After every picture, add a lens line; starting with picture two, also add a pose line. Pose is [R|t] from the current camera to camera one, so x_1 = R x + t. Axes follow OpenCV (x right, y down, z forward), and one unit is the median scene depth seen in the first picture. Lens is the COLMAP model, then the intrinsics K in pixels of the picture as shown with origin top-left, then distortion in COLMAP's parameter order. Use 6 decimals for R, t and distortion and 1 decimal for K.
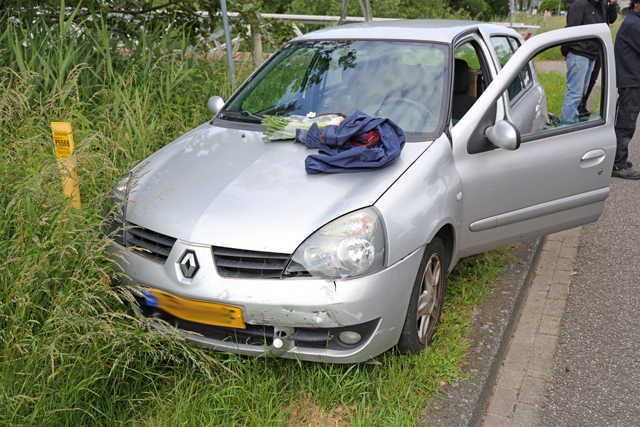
lens RADIAL K [[627.2, 0, 317.4], [0, 627.2, 210.7], [0, 0, 1]] dist [0.053751, 0.000000]
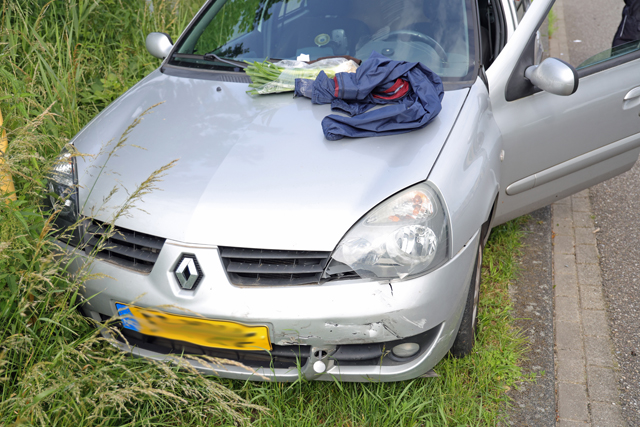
lens RADIAL K [[705.8, 0, 323.3], [0, 705.8, 213.2], [0, 0, 1]] dist [0.091729, 0.000000]
pose [[0.984939, -0.068148, 0.158904, -0.164300], [0.053188, 0.993904, 0.096570, -0.054017], [-0.164516, -0.086664, 0.982560, 0.144629]]
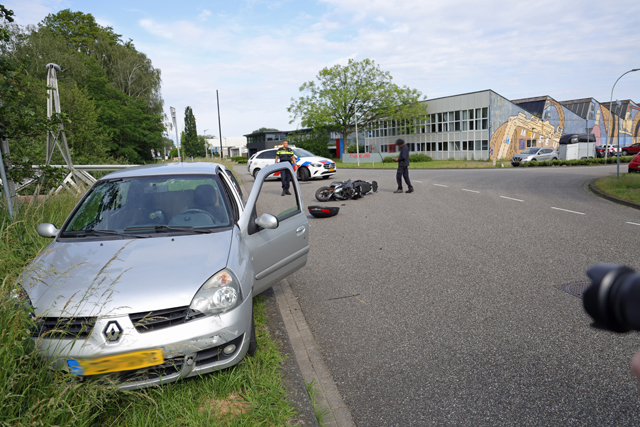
lens RADIAL K [[465.9, 0, 321.7], [0, 465.9, 217.9], [0, 0, 1]] dist [-0.026303, 0.001062]
pose [[0.790961, -0.111558, 0.601610, -0.407391], [0.214827, 0.971276, -0.102336, 0.041831], [-0.572913, 0.210186, 0.792207, -0.147691]]
